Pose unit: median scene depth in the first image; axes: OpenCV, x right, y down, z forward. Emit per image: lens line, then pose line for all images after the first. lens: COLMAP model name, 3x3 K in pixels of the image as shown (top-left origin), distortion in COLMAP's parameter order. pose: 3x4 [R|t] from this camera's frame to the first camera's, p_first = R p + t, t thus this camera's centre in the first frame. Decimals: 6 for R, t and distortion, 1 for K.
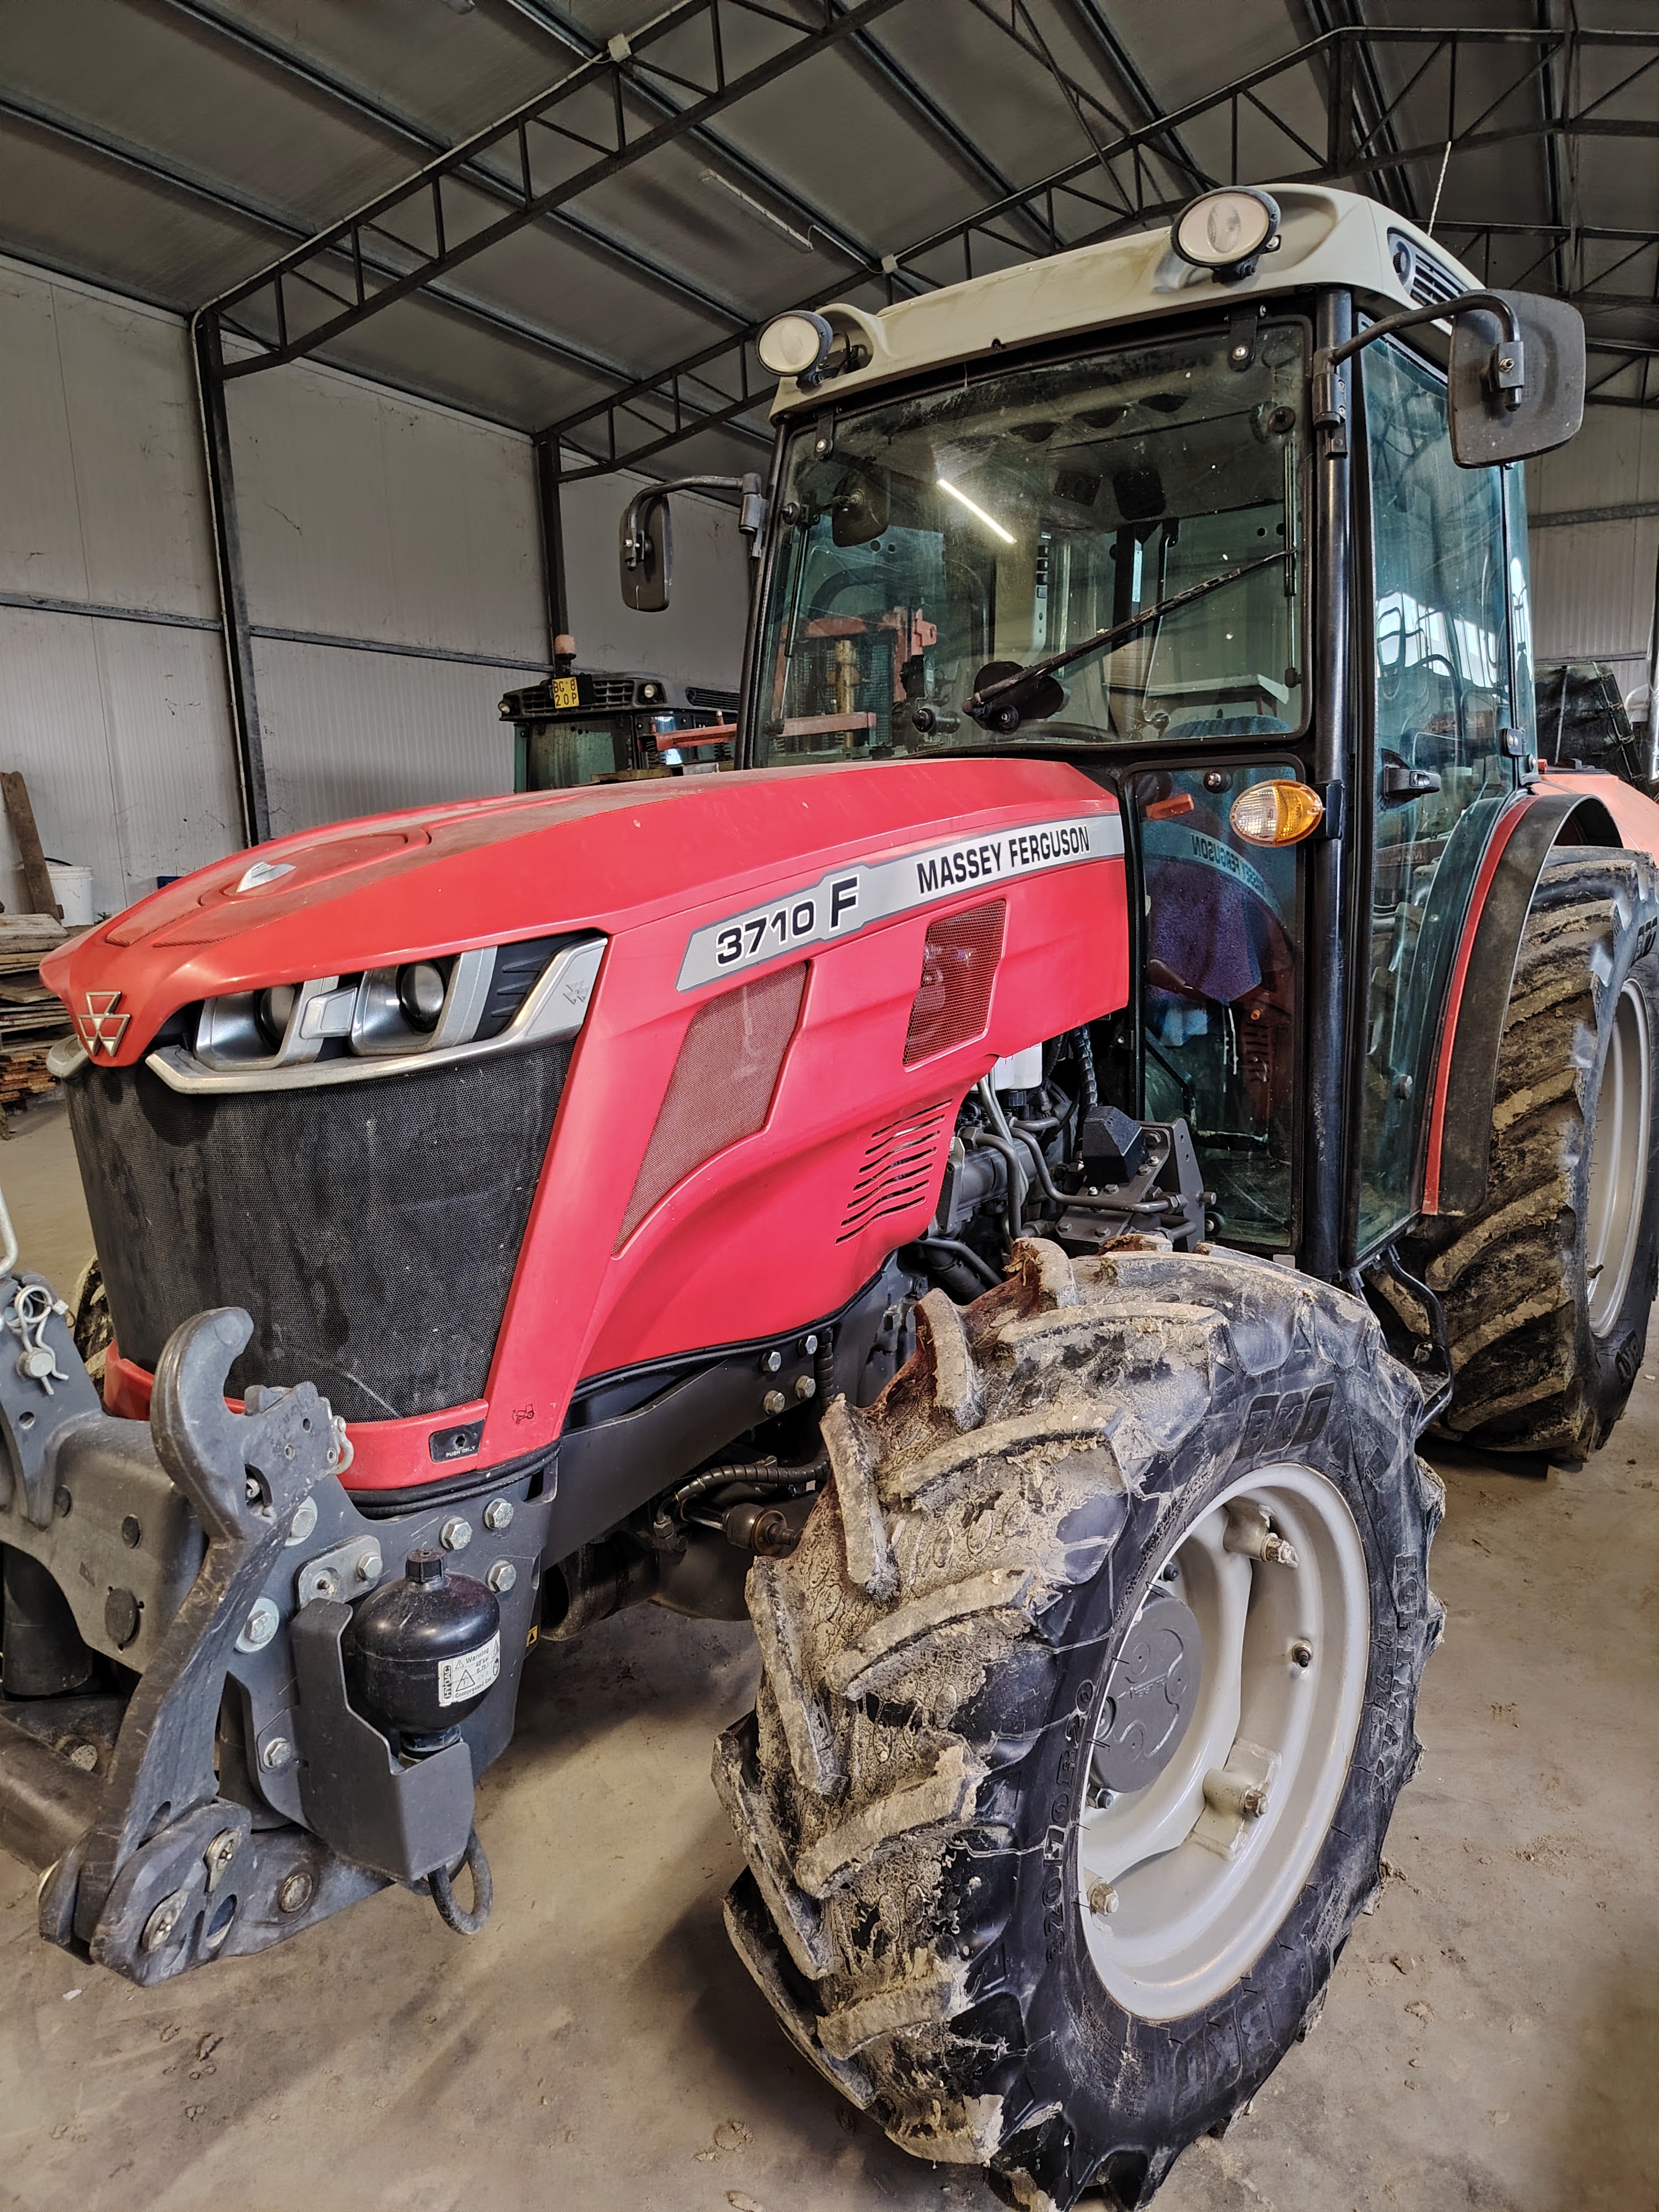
lens RADIAL K [[1554.3, 0, 829.5], [0, 1554.3, 1106.0], [0, 0, 1]] dist [0.050132, -0.063006]
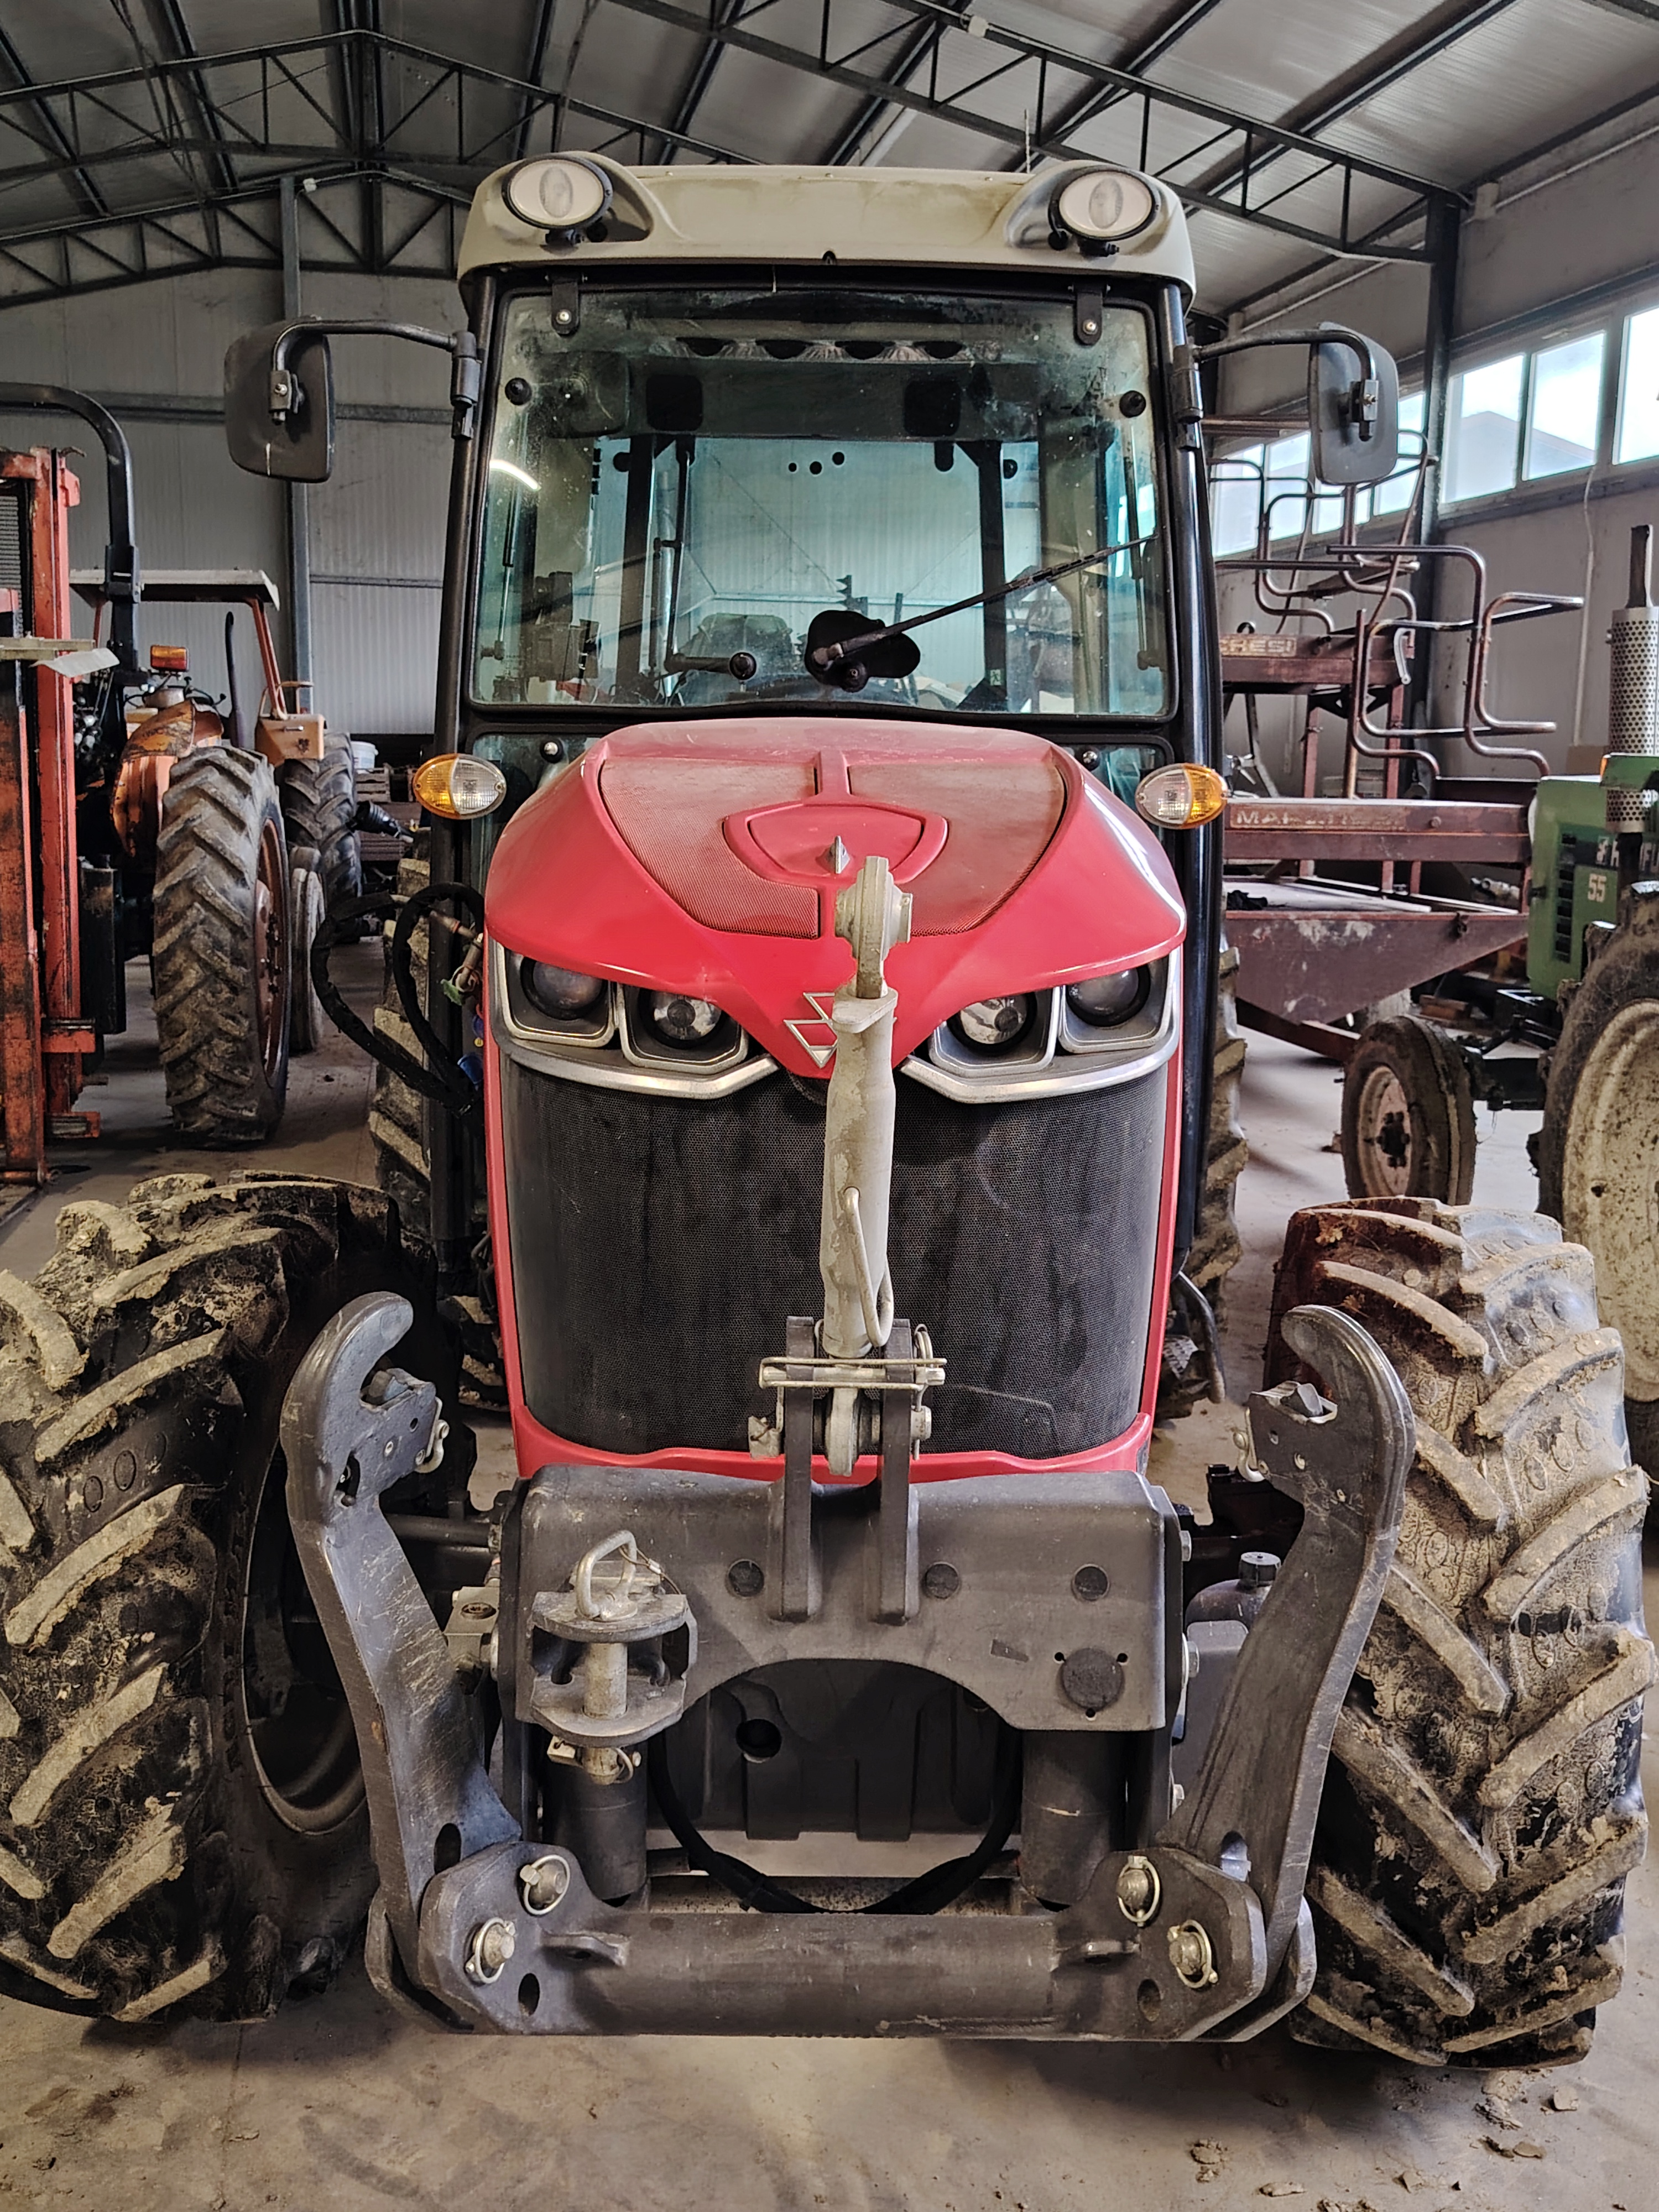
lens RADIAL K [[2022.4, 0, 831.9], [0, 2022.4, 1115.2], [0, 0, 1]] dist [0.126829, -0.273111]
pose [[0.793107, -0.059063, 0.606211, -1.149891], [0.061449, 0.997968, 0.016837, -0.024990], [-0.605974, 0.023897, 0.795125, 0.134803]]
